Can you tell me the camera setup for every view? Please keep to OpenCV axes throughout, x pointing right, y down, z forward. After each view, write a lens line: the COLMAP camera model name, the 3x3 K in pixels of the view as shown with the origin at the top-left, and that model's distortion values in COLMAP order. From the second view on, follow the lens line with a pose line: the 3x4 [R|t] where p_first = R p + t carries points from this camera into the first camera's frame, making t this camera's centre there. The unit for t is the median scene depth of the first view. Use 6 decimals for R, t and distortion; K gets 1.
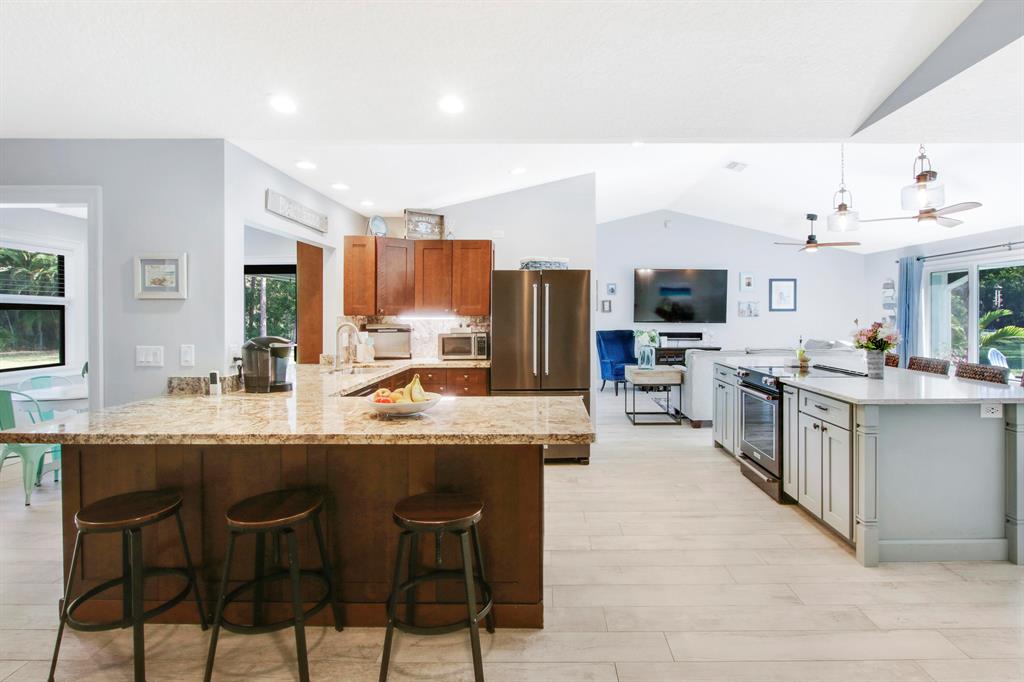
lens RADIAL K [[519.8, 0, 528.7], [0, 519.8, 307.9], [0, 0, 1]] dist [-0.031307, 0.003137]
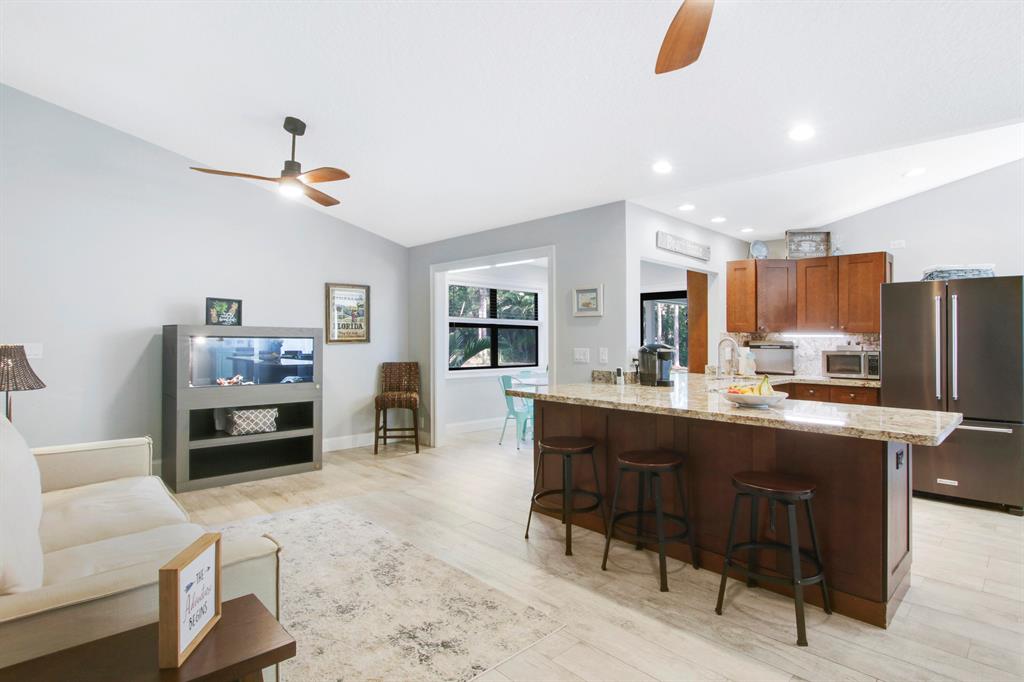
lens RADIAL K [[519.8, 0, 518.0], [0, 519.8, 327.9], [0, 0, 1]] dist [-0.031307, 0.003137]
pose [[0.710220, -0.006467, -0.703950, 0.105439], [-0.004588, 0.999894, -0.013815, 0.021671], [0.703964, 0.013041, 0.710116, -0.110926]]
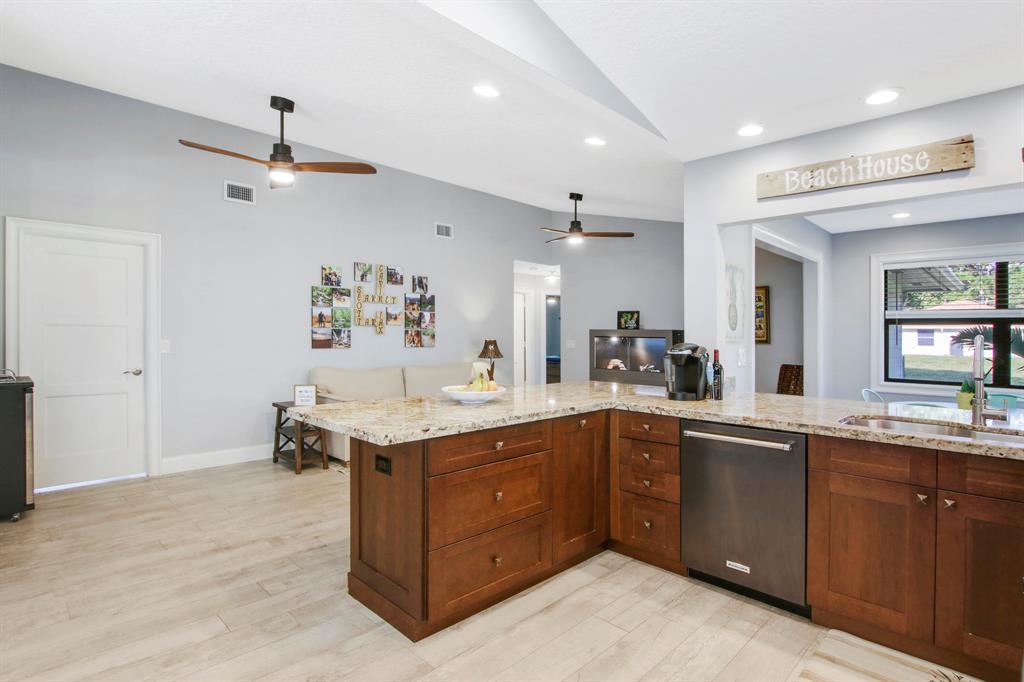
lens RADIAL K [[519.8, 0, 515.0], [0, 519.8, 338.4], [0, 0, 1]] dist [-0.031307, 0.003137]
pose [[-0.680637, 0.002461, -0.732617, 0.272664], [-0.001323, 0.999989, 0.004589, 0.024454], [0.732620, 0.004092, -0.680626, 0.858735]]
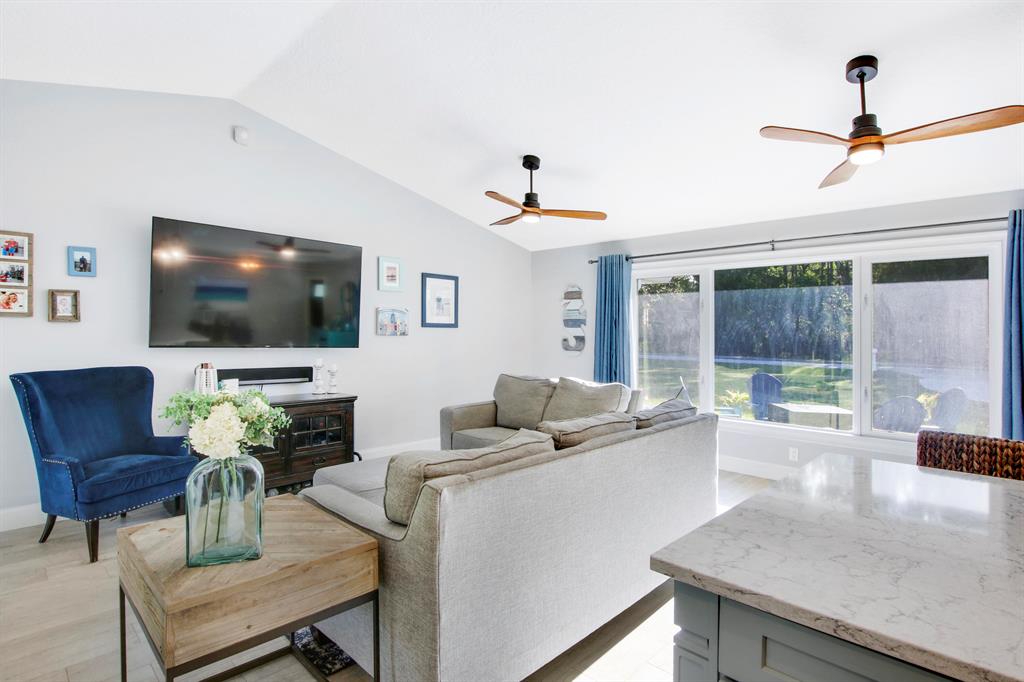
lens RADIAL K [[519.8, 0, 528.6], [0, 519.8, 340.1], [0, 0, 1]] dist [-0.031307, 0.003137]
pose [[0.663589, -0.000107, 0.748097, 0.178843], [-0.019328, 0.999664, 0.017288, 0.015904], [-0.747848, -0.025931, 0.663364, 0.920204]]
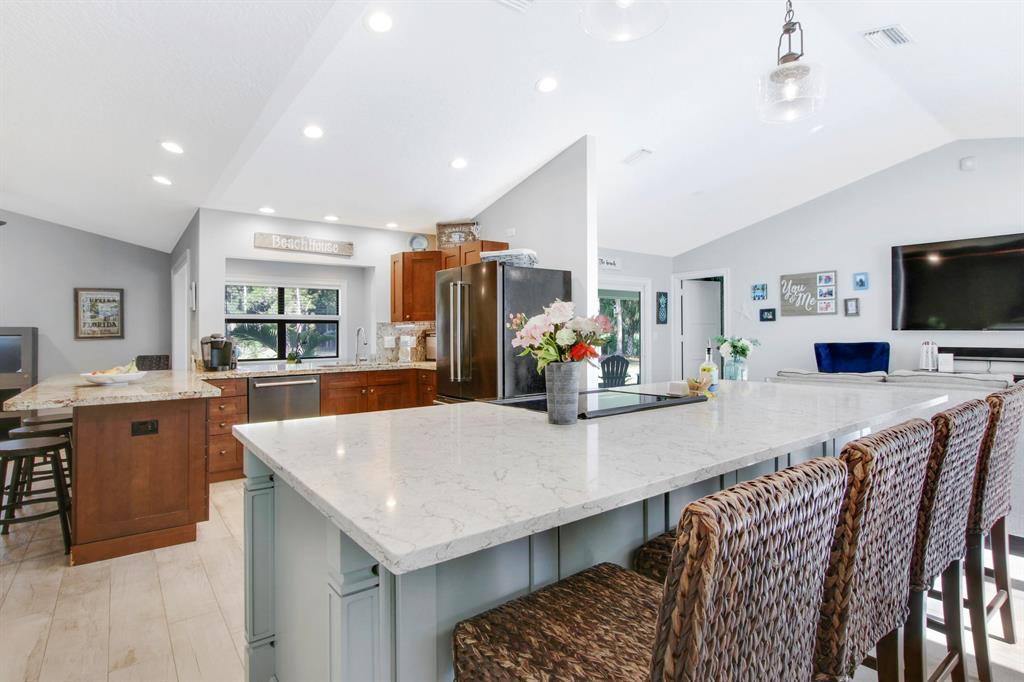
lens RADIAL K [[519.8, 0, 521.2], [0, 519.8, 334.6], [0, 0, 1]] dist [-0.031307, 0.003137]
pose [[0.633001, -0.003059, -0.774145, 0.713799], [0.016594, 0.999816, 0.009618, 0.034057], [0.773973, -0.018935, 0.632936, 0.447945]]
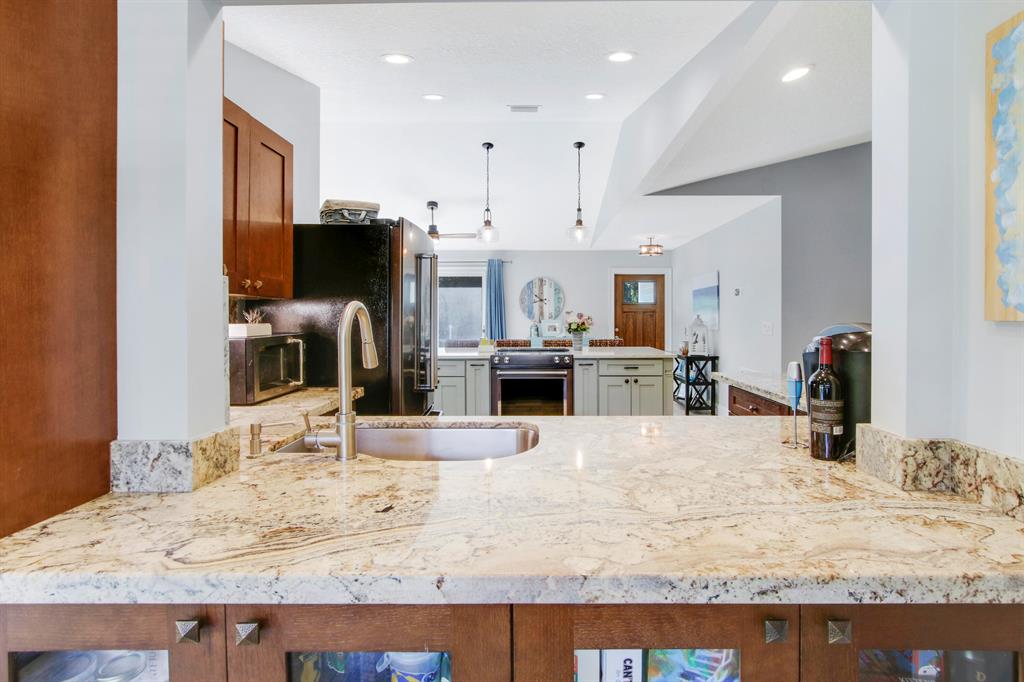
lens RADIAL K [[519.8, 0, 538.2], [0, 519.8, 321.0], [0, 0, 1]] dist [-0.031307, 0.003137]
pose [[-0.032138, -0.004519, 0.999473, -0.549784], [-0.005603, 0.999975, 0.004341, 0.031079], [-0.999468, -0.005461, -0.032163, 0.785924]]
